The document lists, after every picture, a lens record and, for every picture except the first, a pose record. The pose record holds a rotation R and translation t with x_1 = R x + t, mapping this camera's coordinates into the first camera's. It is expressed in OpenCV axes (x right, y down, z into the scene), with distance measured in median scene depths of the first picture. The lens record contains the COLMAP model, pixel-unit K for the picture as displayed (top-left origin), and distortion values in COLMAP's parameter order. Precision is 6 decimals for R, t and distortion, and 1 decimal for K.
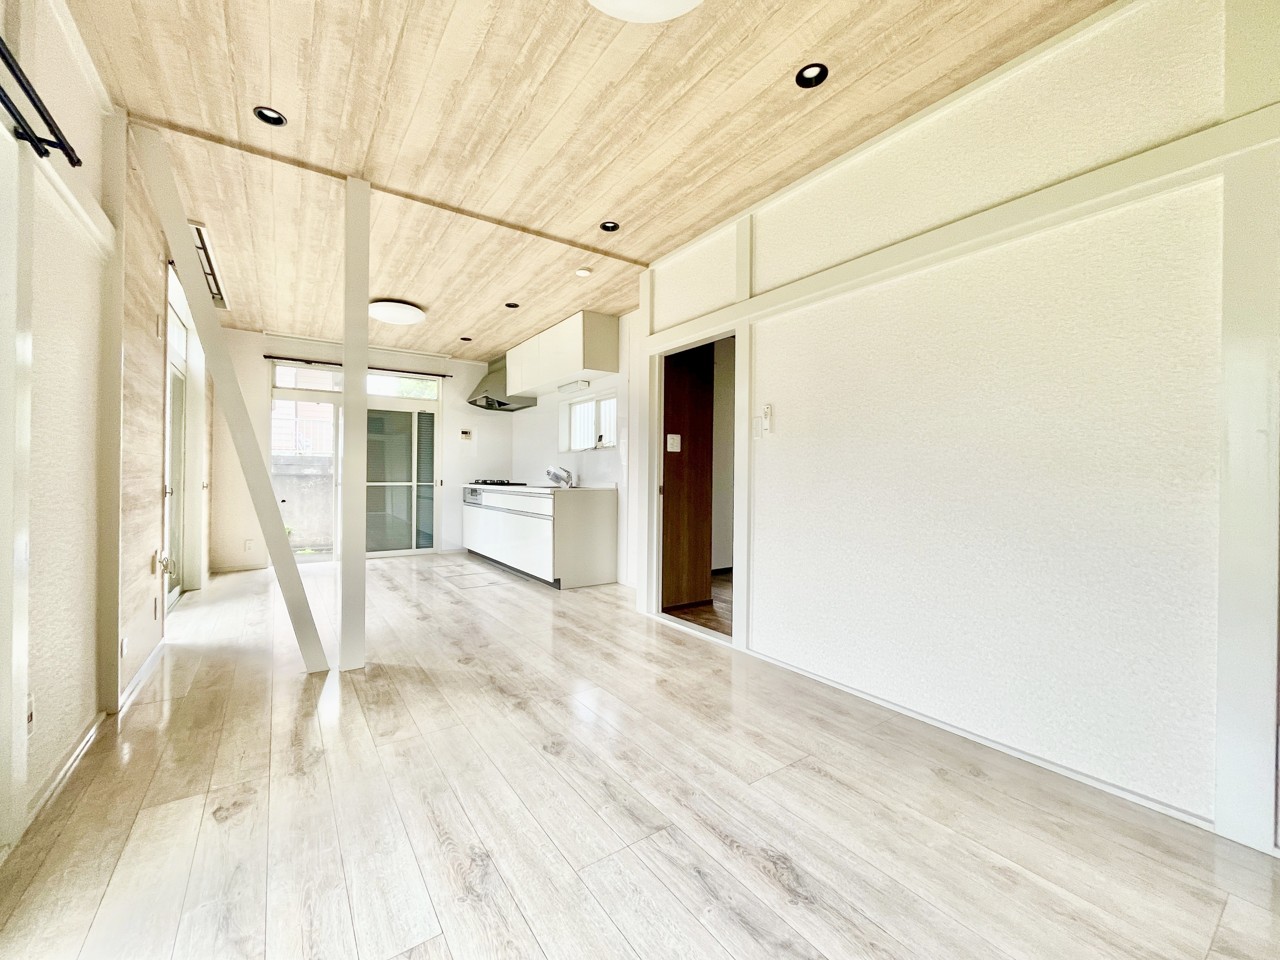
lens RADIAL K [[508.4, 0, 654.9], [0, 508.4, 492.4], [0, 0, 1]] dist [-0.009174, 0.000017]
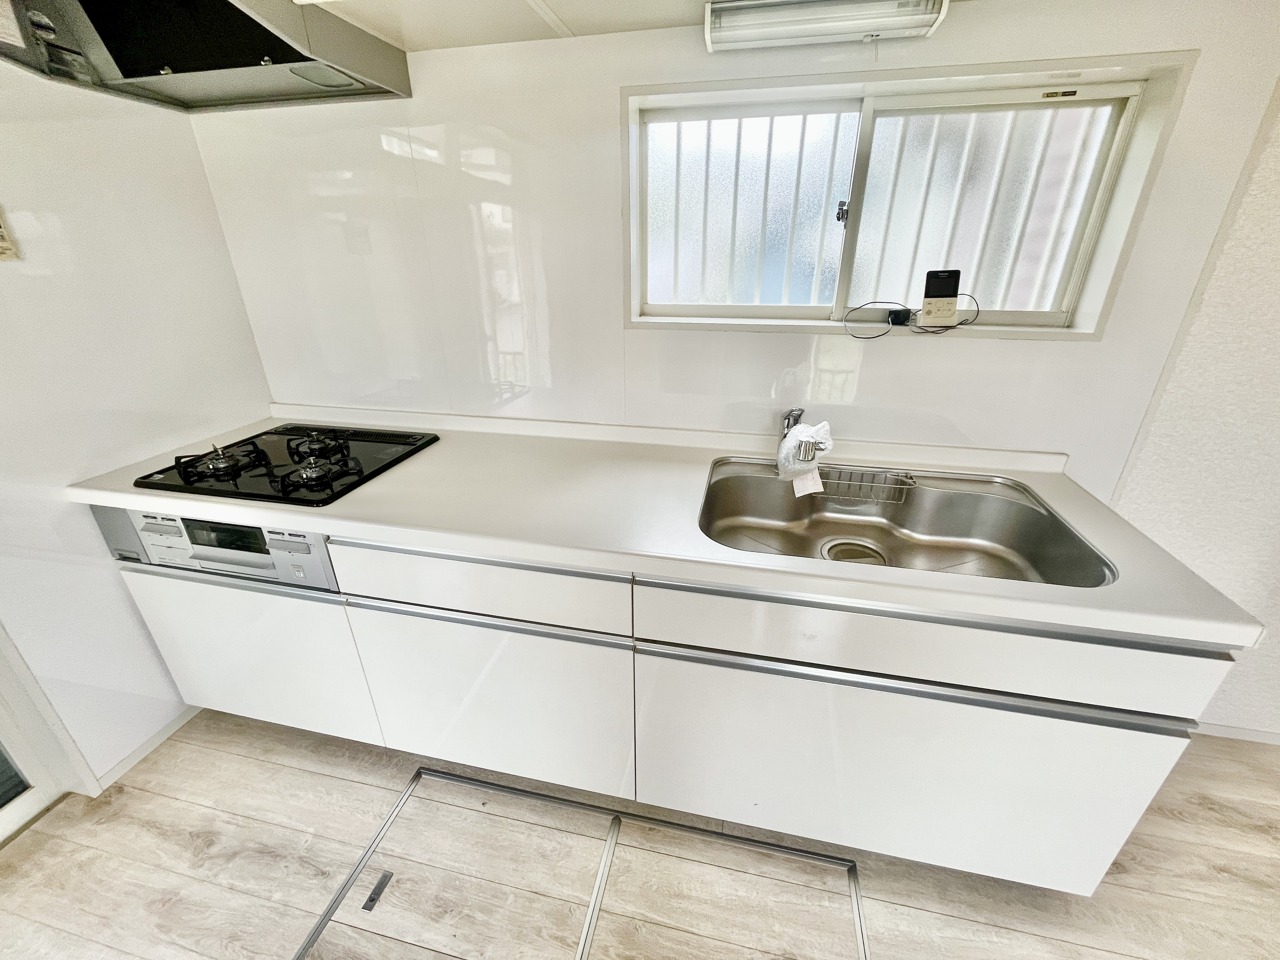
lens RADIAL K [[515.4, 0, 640.0], [0, 515.4, 480.0], [0, 0, 1]] dist [-0.002714, -0.000194]
pose [[0.753634, -0.277866, 0.595673, -0.700918], [0.032353, 0.920833, 0.388612, -0.203617], [-0.656497, -0.273599, 0.702961, 1.486249]]
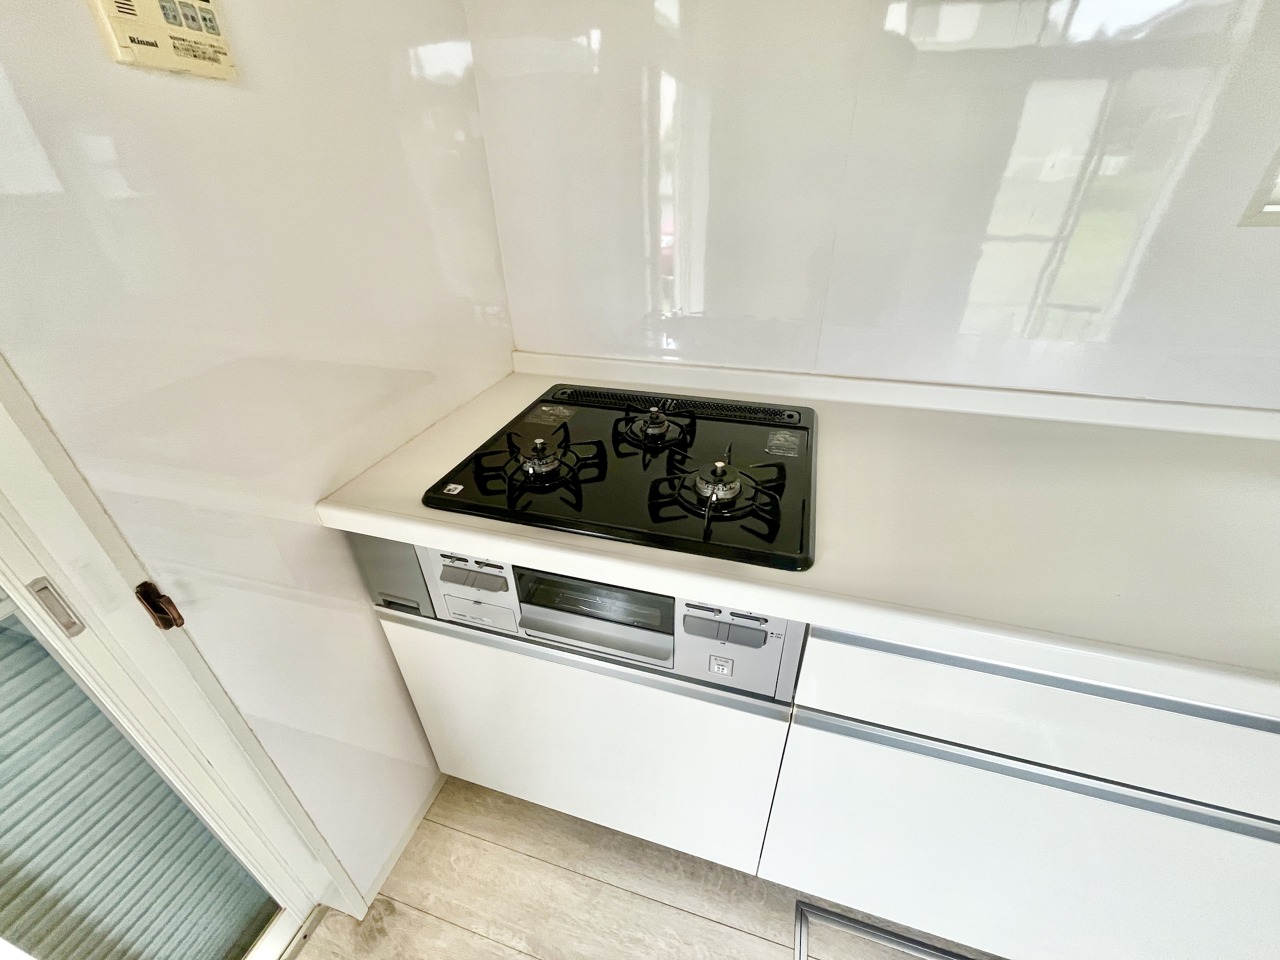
lens RADIAL K [[515.4, 0, 640.0], [0, 515.4, 480.0], [0, 0, 1]] dist [-0.002714, -0.000194]
pose [[0.801735, -0.332539, 0.496626, -0.806784], [0.046766, 0.863281, 0.502552, -0.179543], [-0.595847, -0.379689, 0.707675, 1.839039]]
